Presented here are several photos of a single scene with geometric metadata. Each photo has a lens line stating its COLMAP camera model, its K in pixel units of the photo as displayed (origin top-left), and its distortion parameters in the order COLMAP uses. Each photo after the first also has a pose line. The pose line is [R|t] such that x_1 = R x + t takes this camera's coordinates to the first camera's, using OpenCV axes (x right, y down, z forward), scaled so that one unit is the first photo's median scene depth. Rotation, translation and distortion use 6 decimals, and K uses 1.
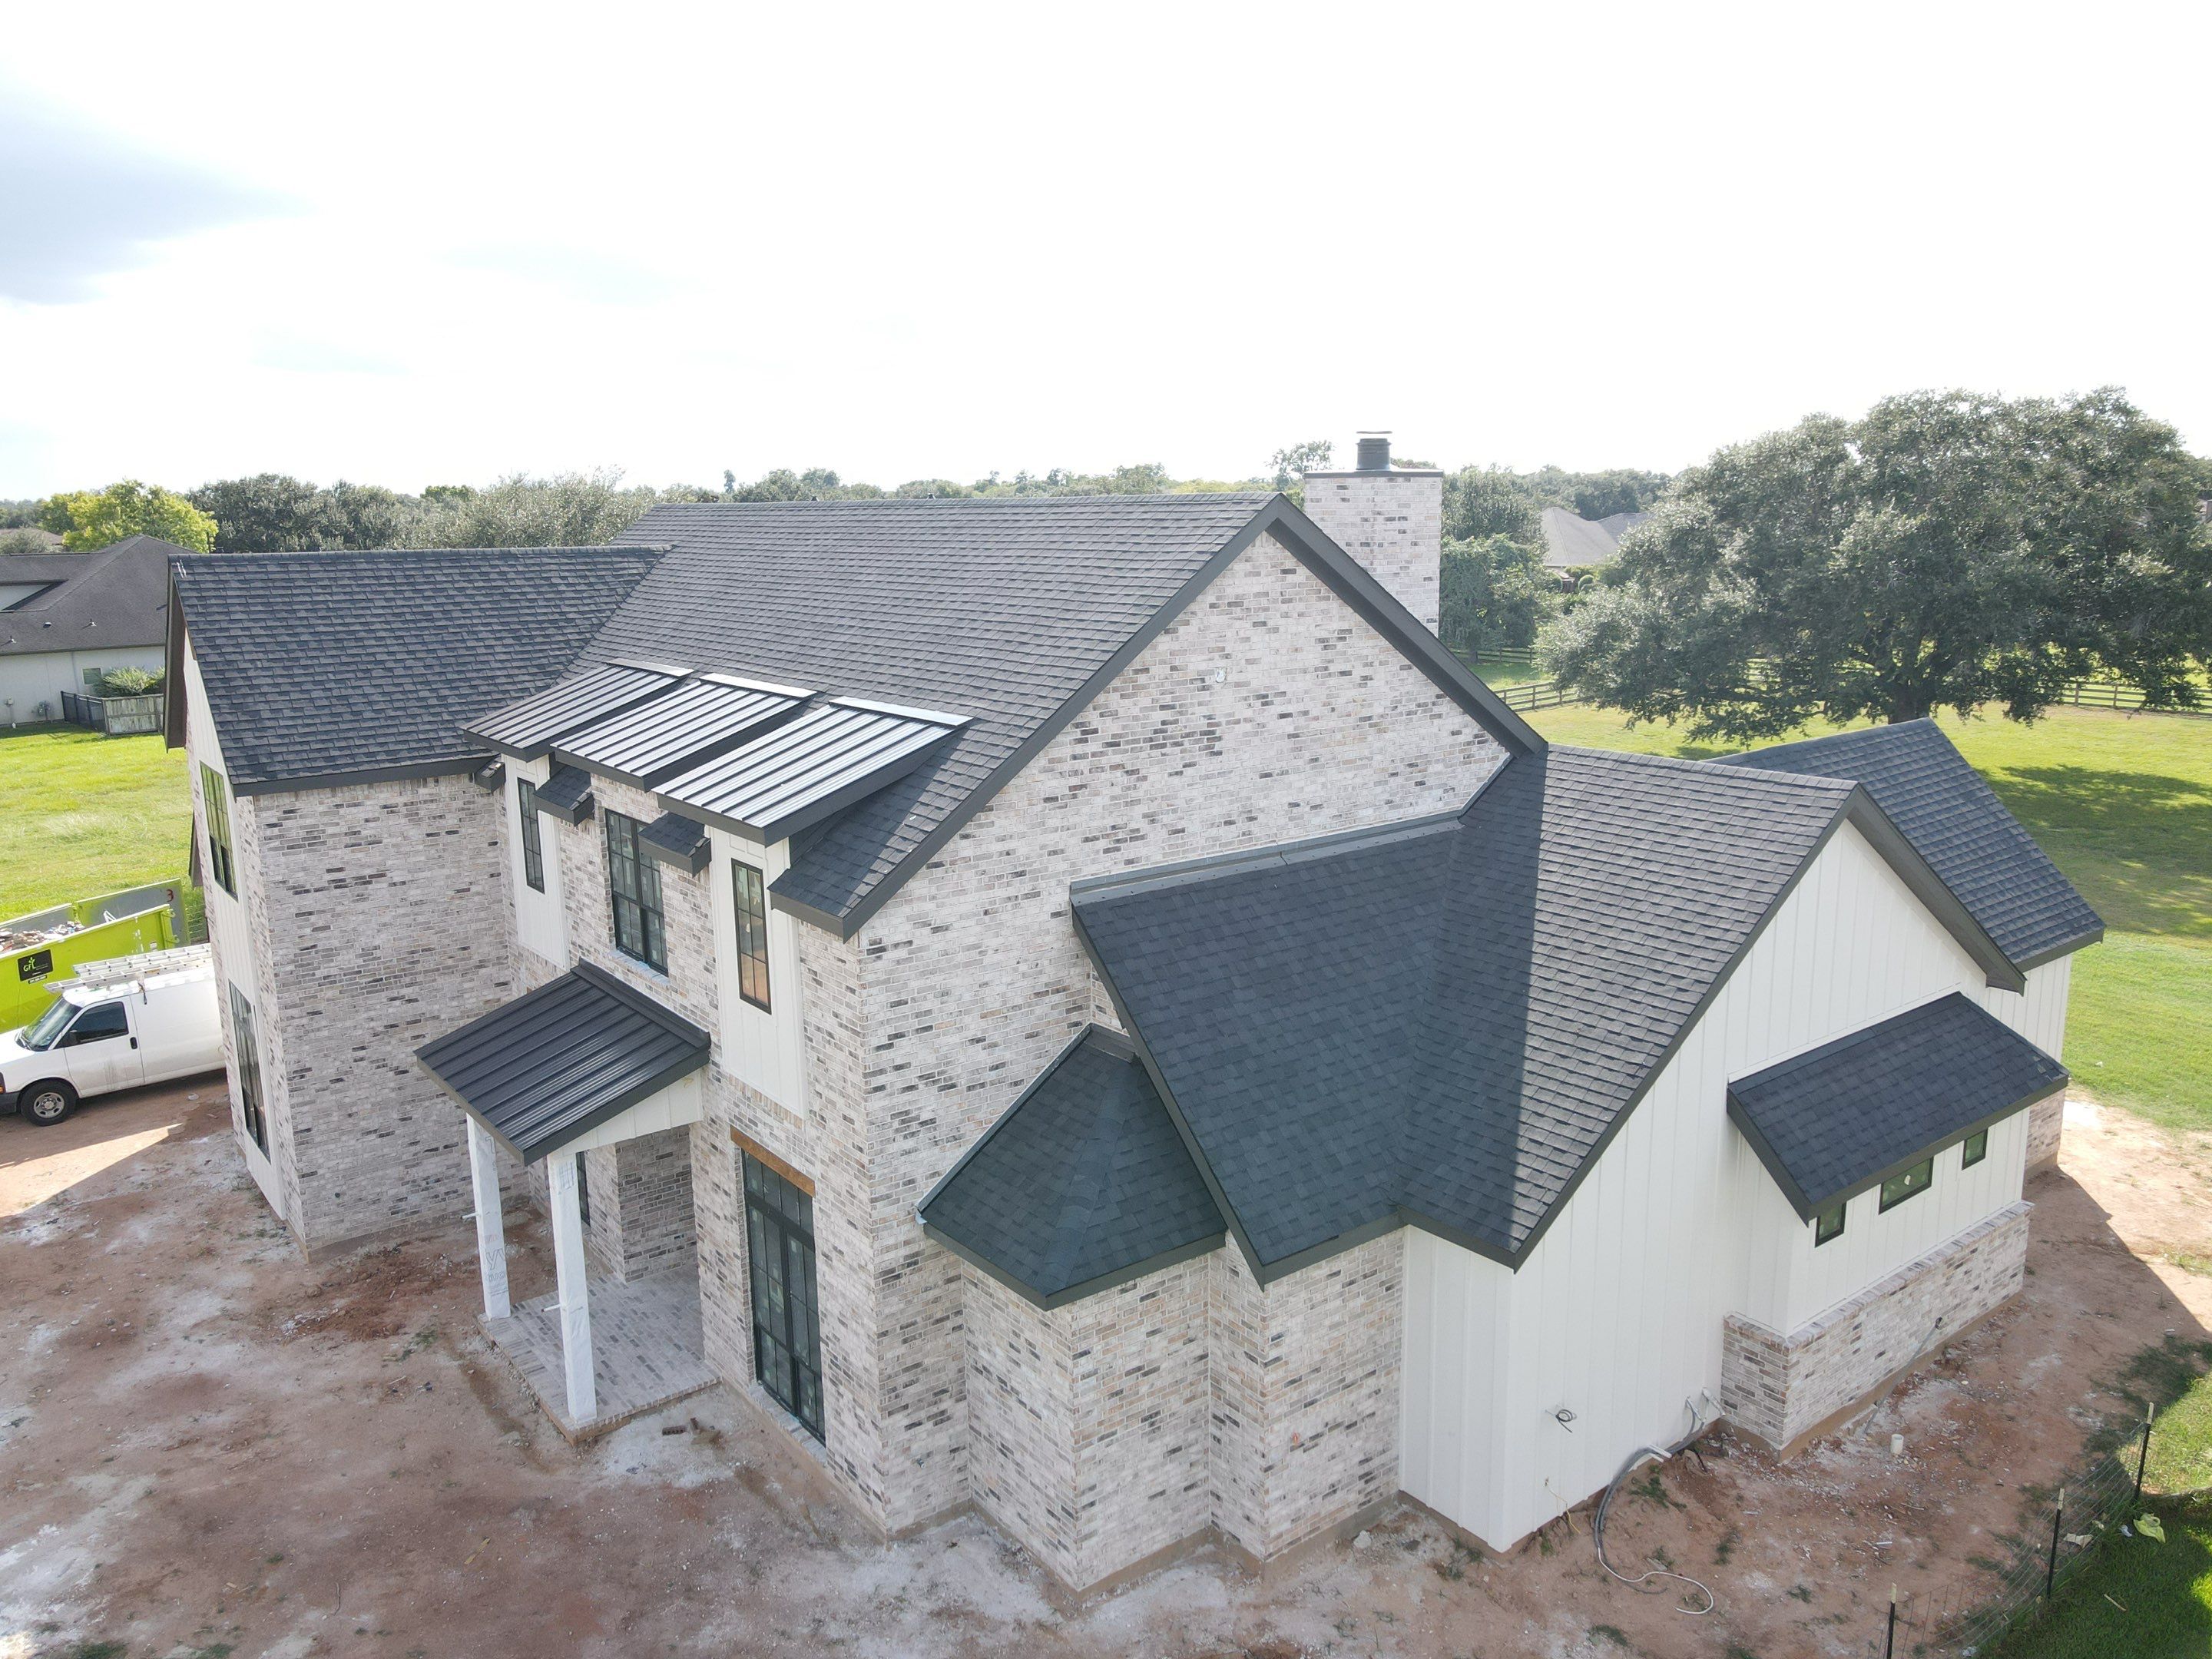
lens RADIAL K [[1613.4, 0, 1102.5], [0, 1613.4, 827.6], [0, 0, 1]] dist [0.020532, -0.007153]
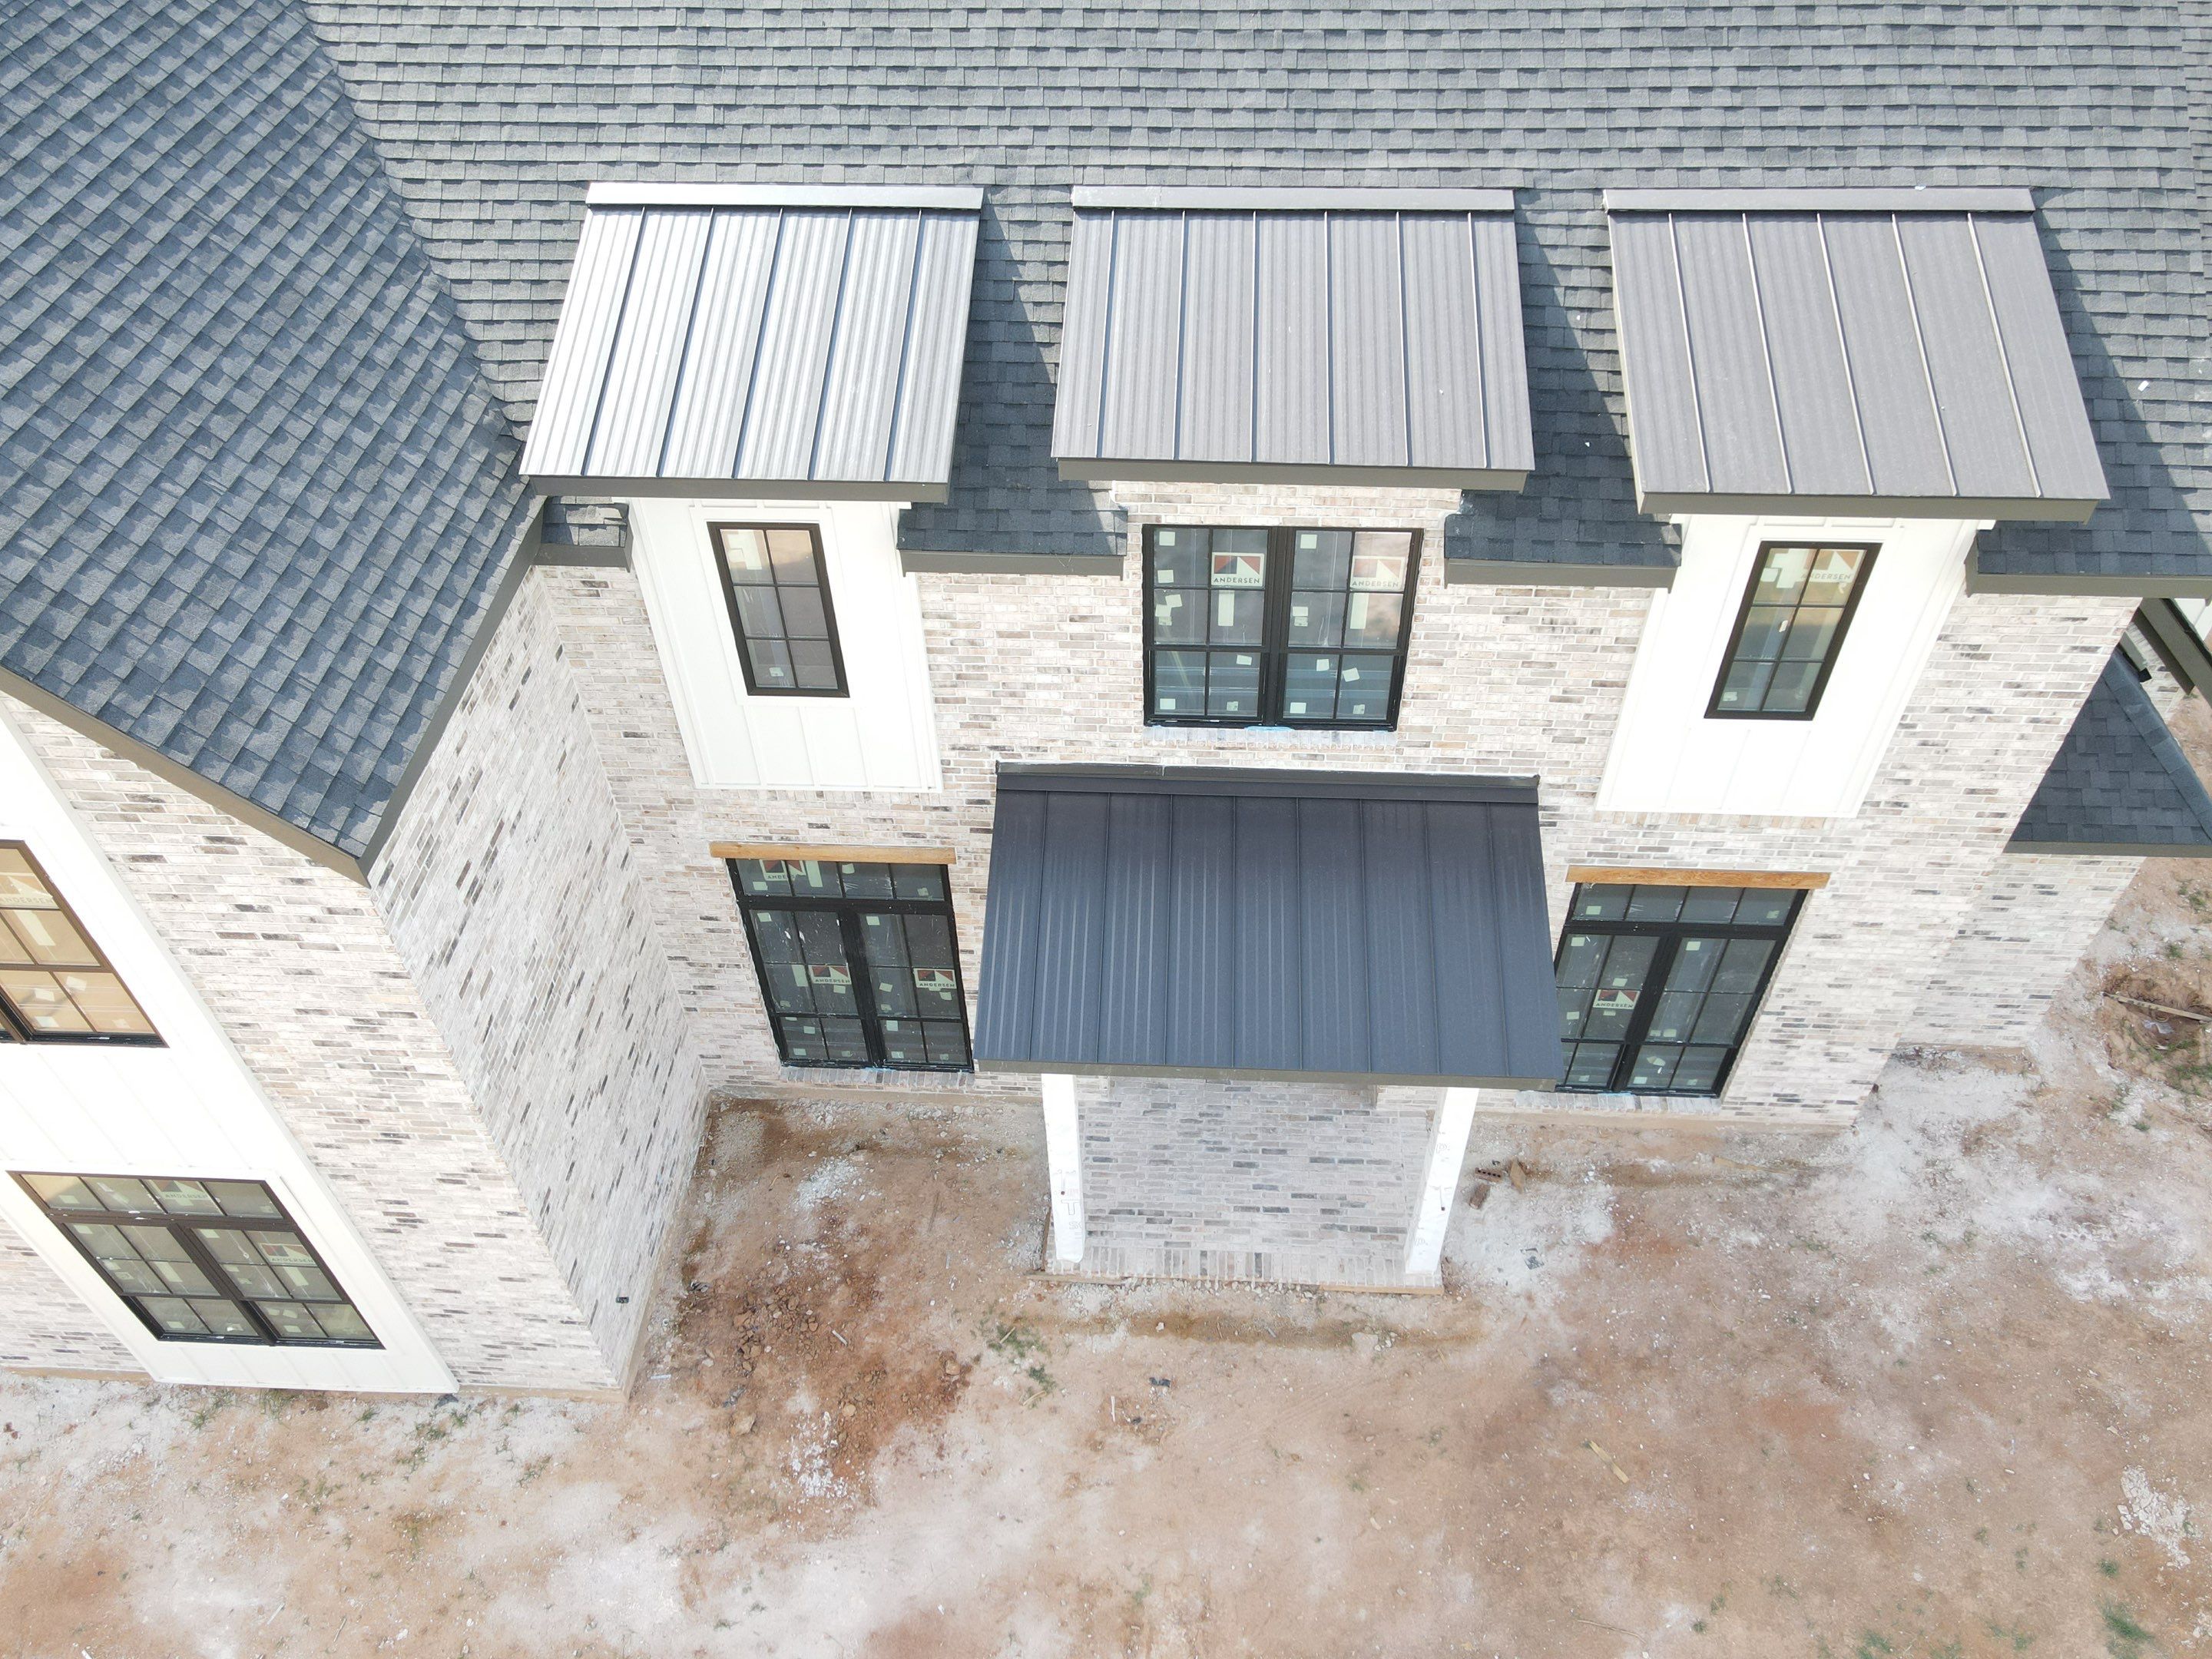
lens RADIAL K [[1613.4, 0, 1102.5], [0, 1613.4, 827.6], [0, 0, 1]] dist [0.020532, -0.007153]
pose [[0.656077, -0.537238, 0.530036, -0.689300], [0.160393, 0.785533, 0.597672, -0.268120], [-0.737453, -0.307105, 0.601539, 0.691006]]
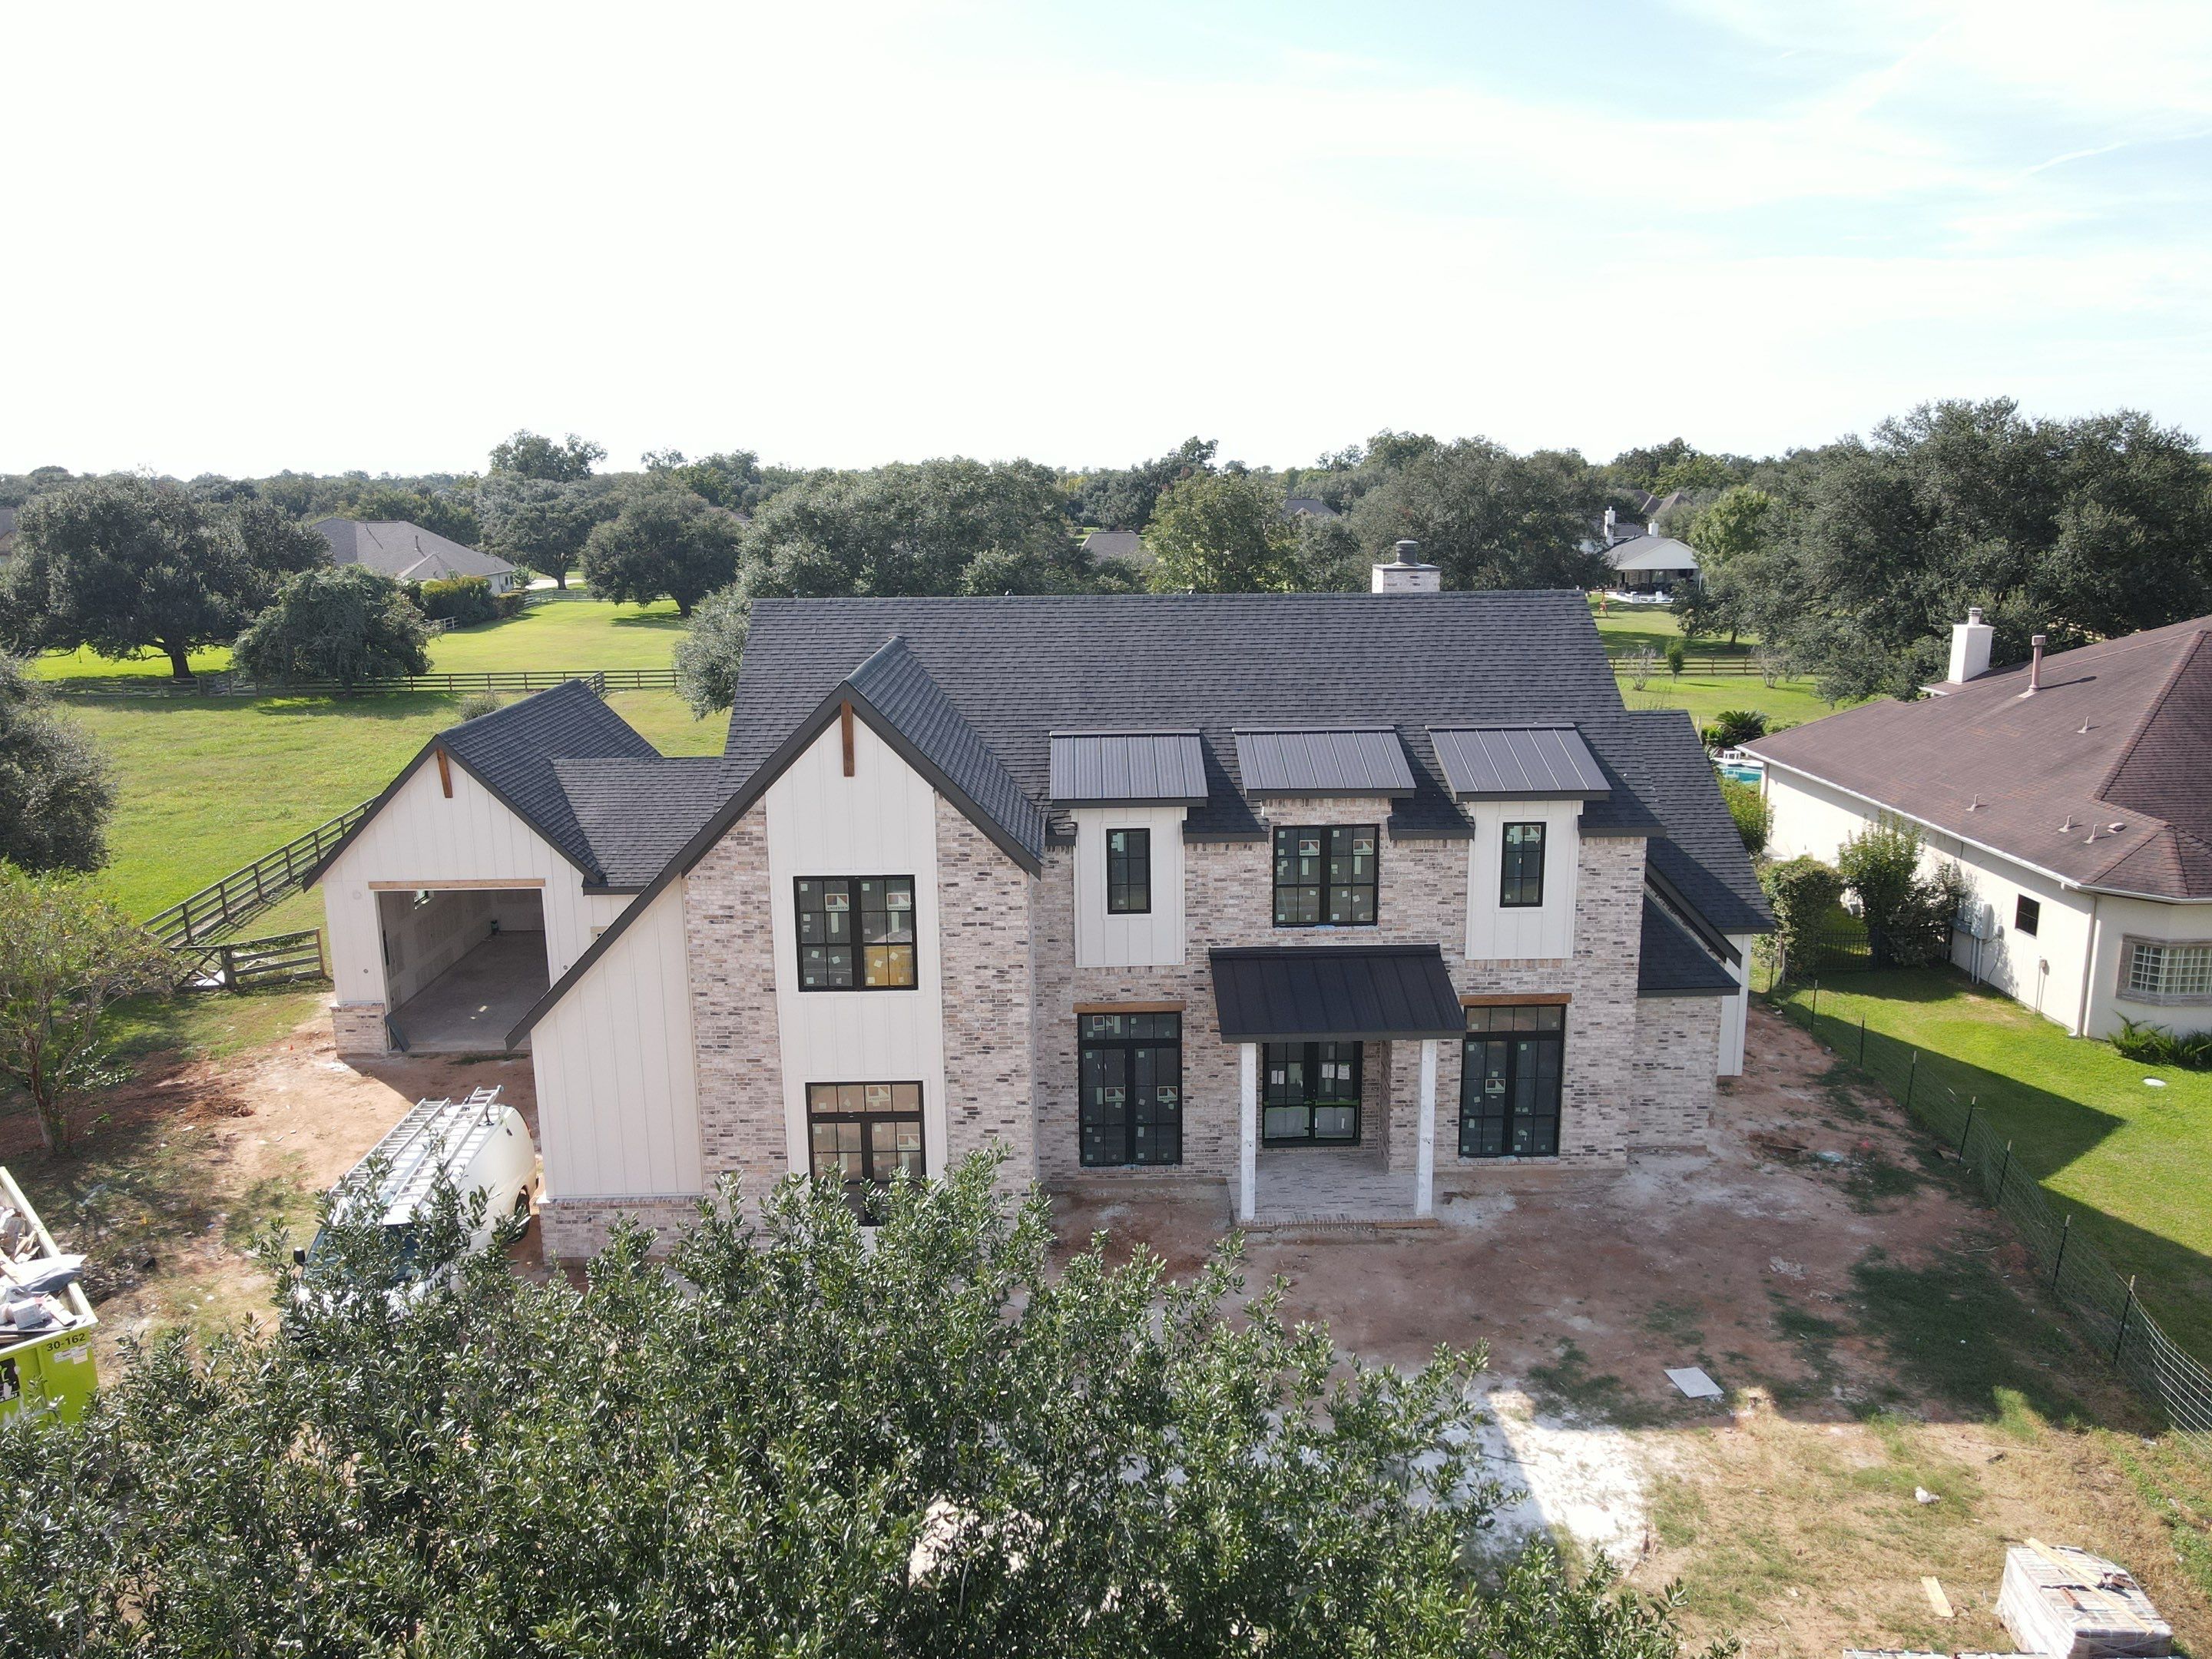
lens RADIAL K [[1603.9, 0, 1101.3], [0, 1603.9, 839.7], [0, 0, 1]] dist [0.012212, 0.006030]
pose [[0.597033, -0.170080, 0.783980, -1.569435], [0.163138, 0.982587, 0.088931, -0.157224], [-0.785454, 0.074802, 0.614384, 0.275604]]
